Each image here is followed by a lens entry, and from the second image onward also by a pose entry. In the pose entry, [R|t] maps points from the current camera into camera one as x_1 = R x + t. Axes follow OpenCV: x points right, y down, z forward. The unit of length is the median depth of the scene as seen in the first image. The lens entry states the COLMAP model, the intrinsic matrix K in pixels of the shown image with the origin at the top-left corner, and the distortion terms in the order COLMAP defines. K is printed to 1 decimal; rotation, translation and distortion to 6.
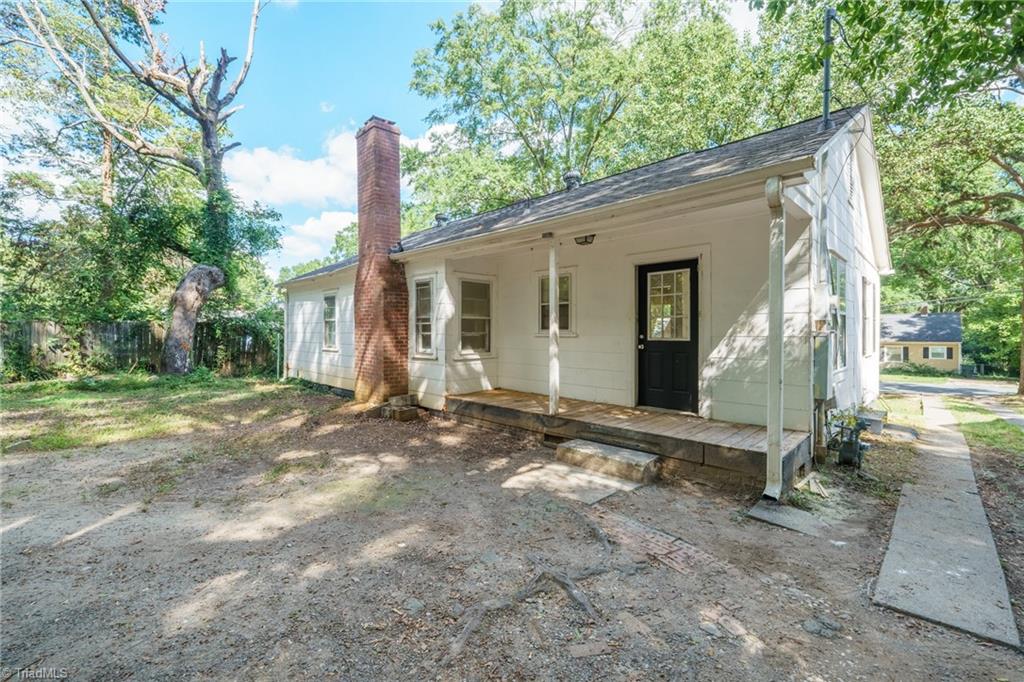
lens RADIAL K [[430.5, 0, 512.2], [0, 430.5, 337.7], [0, 0, 1]] dist [-0.006156, -0.000182]
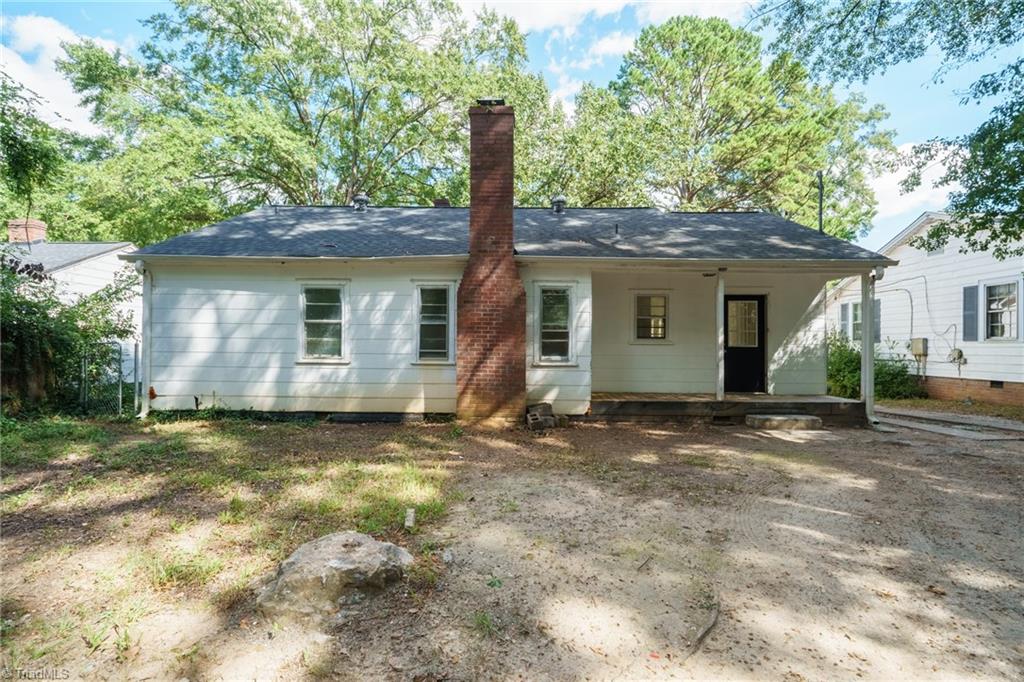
lens RADIAL K [[460.5, 0, 512.8], [0, 460.5, 349.0], [0, 0, 1]] dist [-0.021679, -0.000012]
pose [[0.728342, 0.000728, 0.685213, -1.383337], [-0.000140, 1.000000, -0.000913, 0.014290], [-0.685214, 0.000569, 0.728342, 0.395486]]
